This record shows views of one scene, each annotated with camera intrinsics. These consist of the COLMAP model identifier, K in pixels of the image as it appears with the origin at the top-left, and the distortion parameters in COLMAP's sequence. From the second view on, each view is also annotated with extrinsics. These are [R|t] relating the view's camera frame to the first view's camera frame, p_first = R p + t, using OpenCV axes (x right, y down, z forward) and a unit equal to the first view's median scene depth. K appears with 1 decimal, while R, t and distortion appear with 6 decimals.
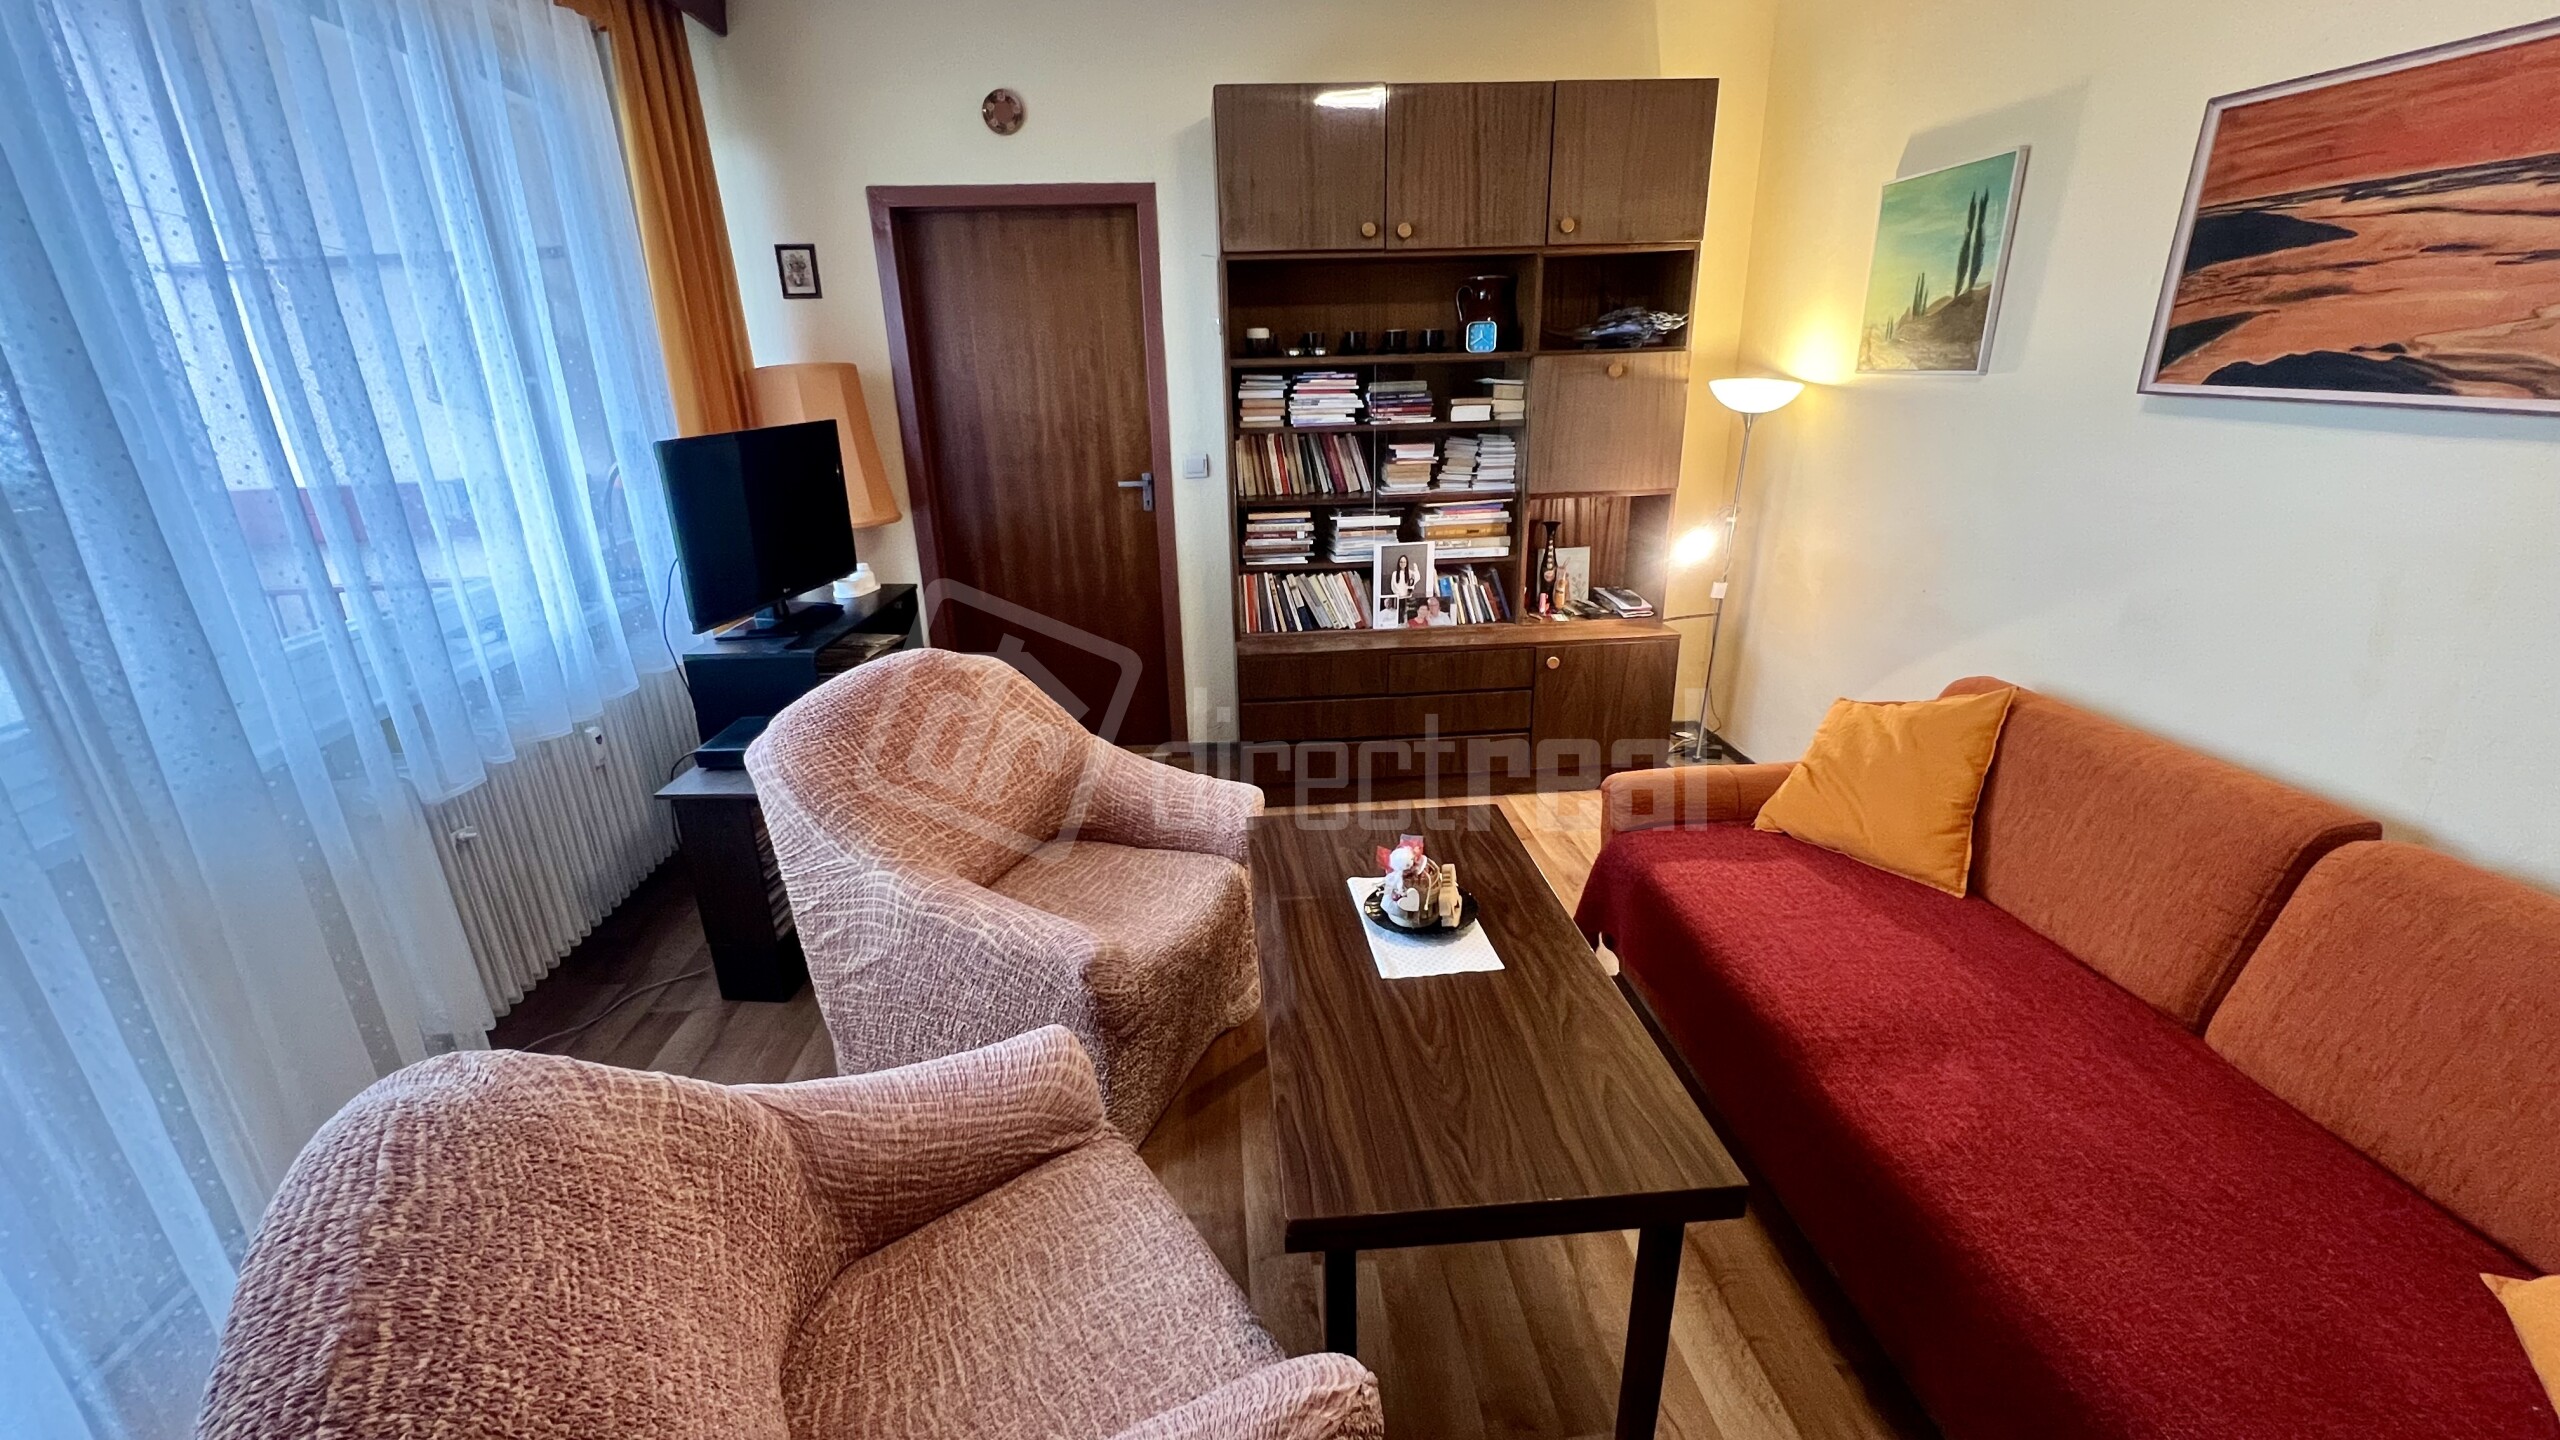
lens RADIAL K [[1025.5, 0, 1278.3], [0, 1025.5, 711.9], [0, 0, 1]] dist [-0.000013, 0.000127]
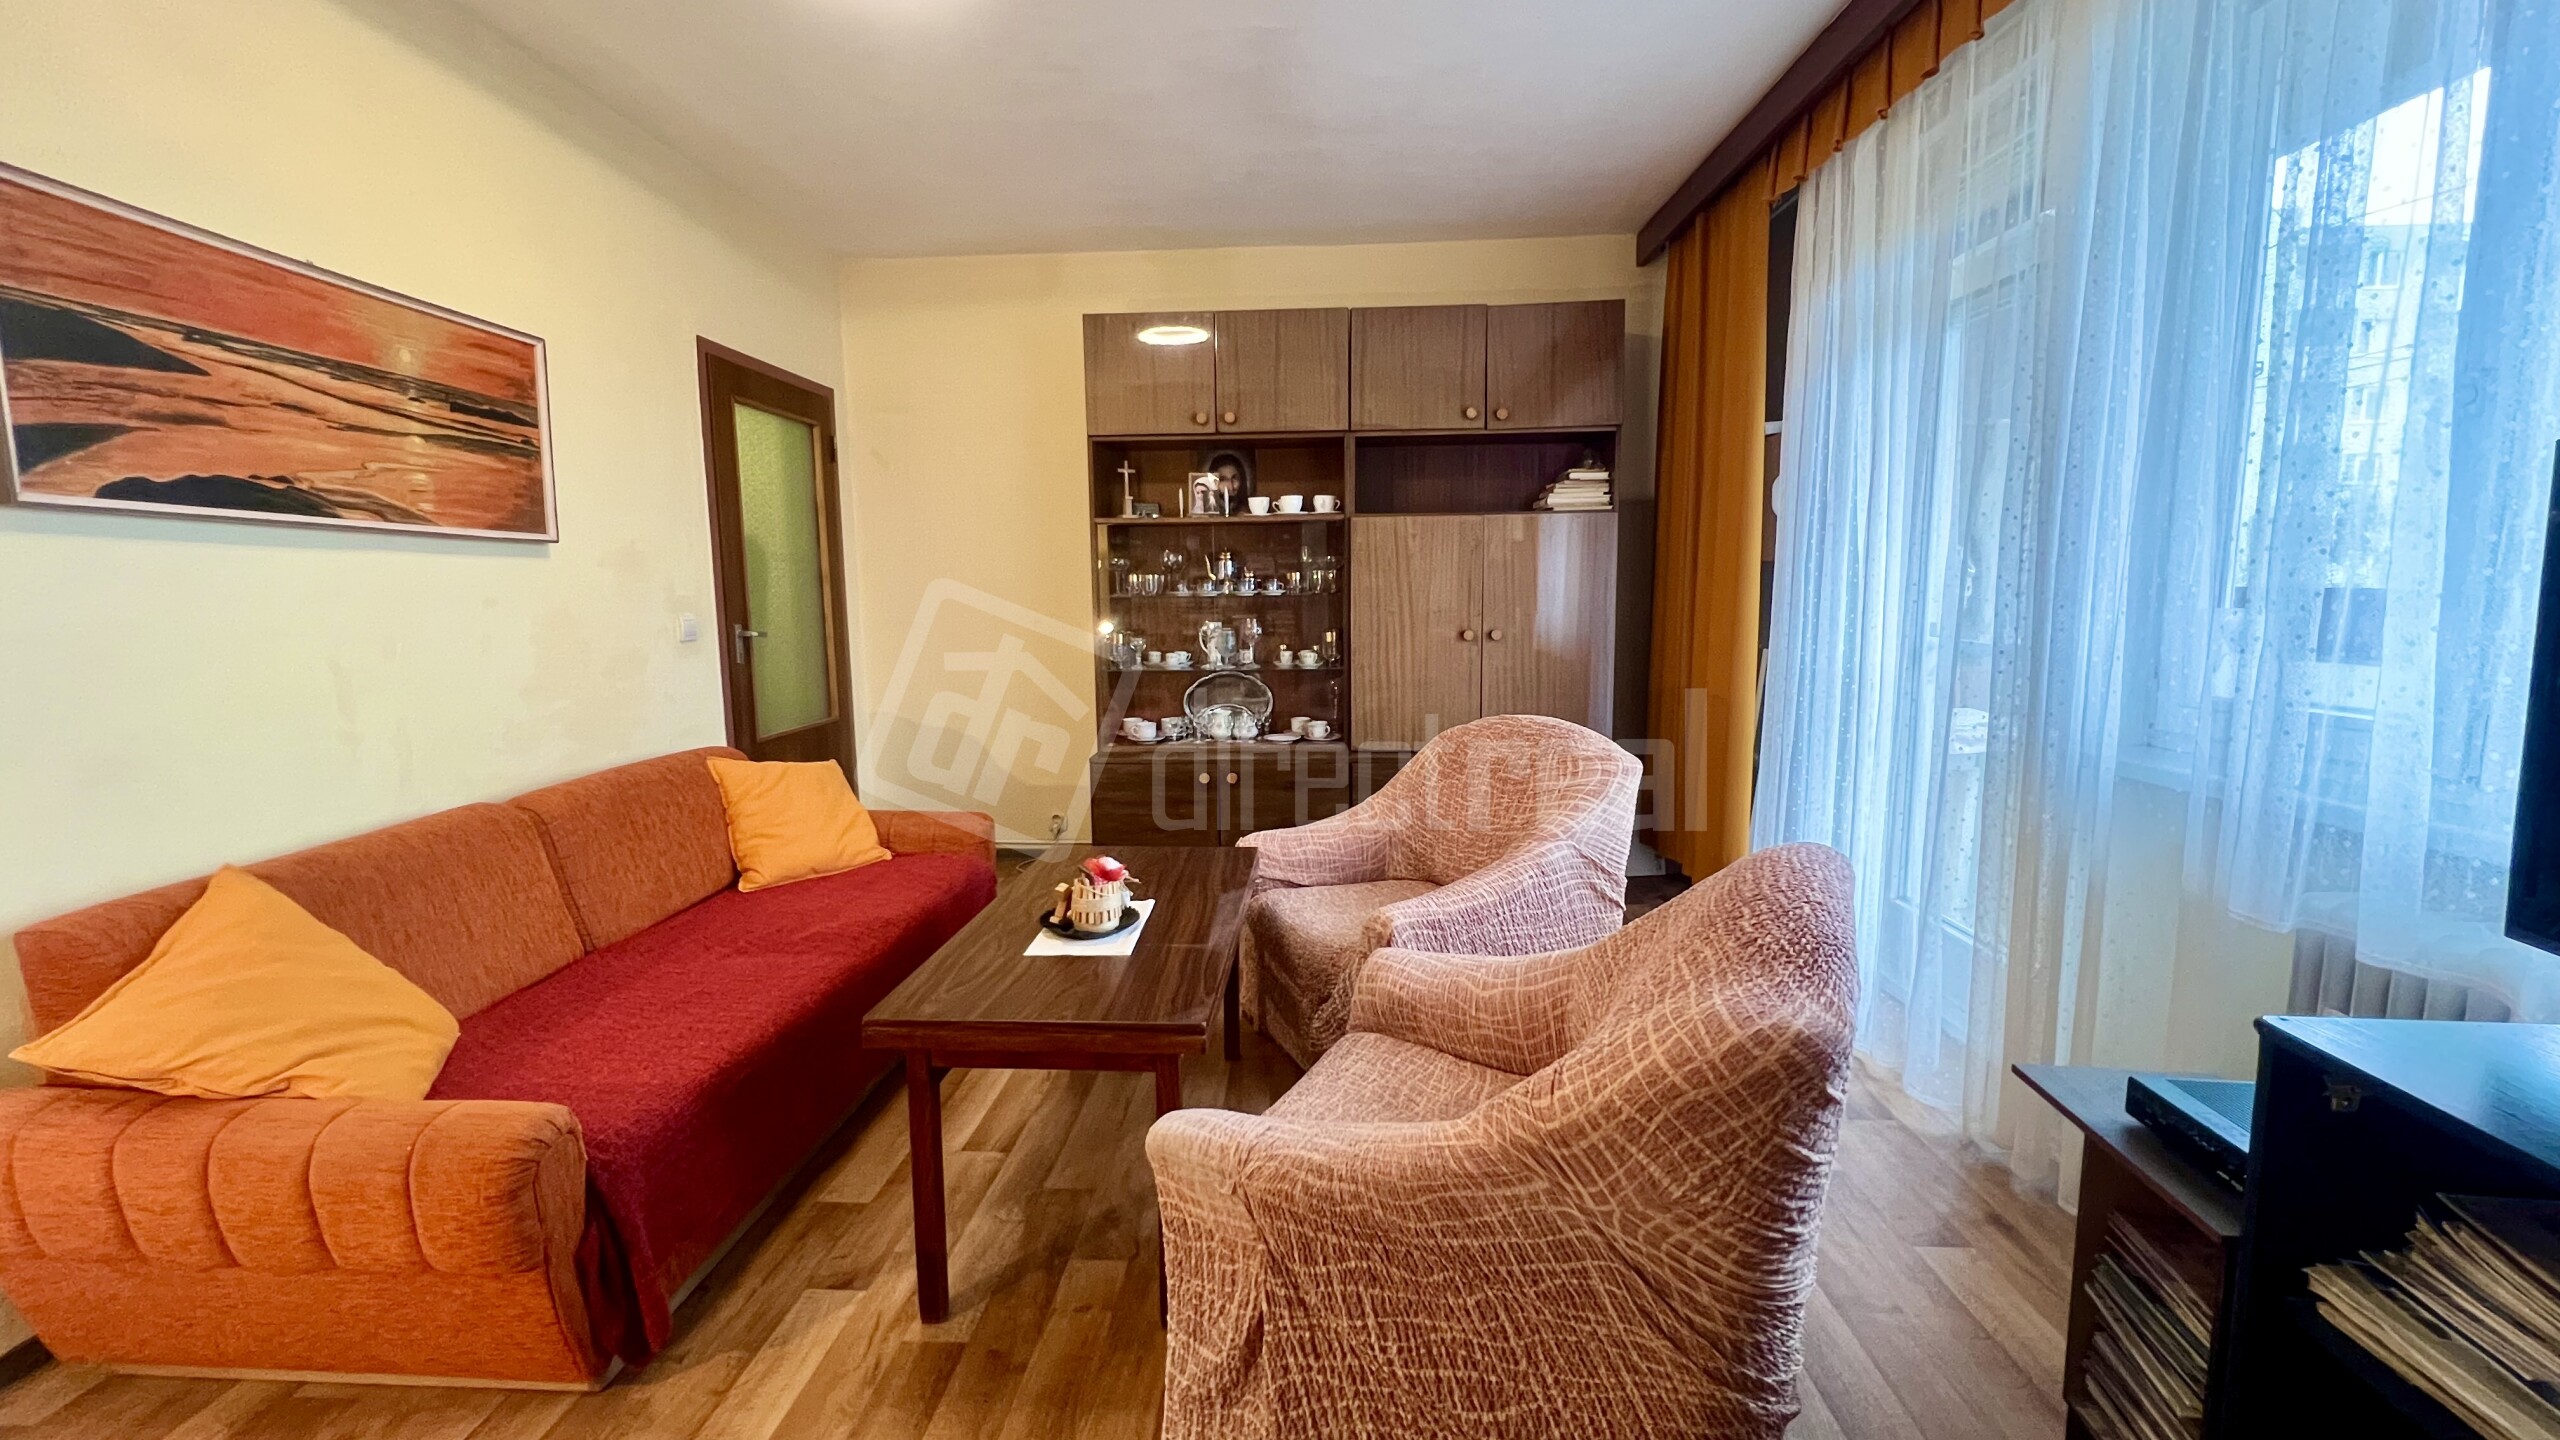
lens RADIAL K [[1024.2, 0, 1279.5], [0, 1024.2, 709.0], [0, 0, 1]] dist [-0.008238, 0.000430]
pose [[-0.991082, 0.021703, 0.131472, -0.239573], [0.076463, 0.900669, 0.427725, -0.521607], [-0.109130, 0.433964, -0.894297, 2.019884]]
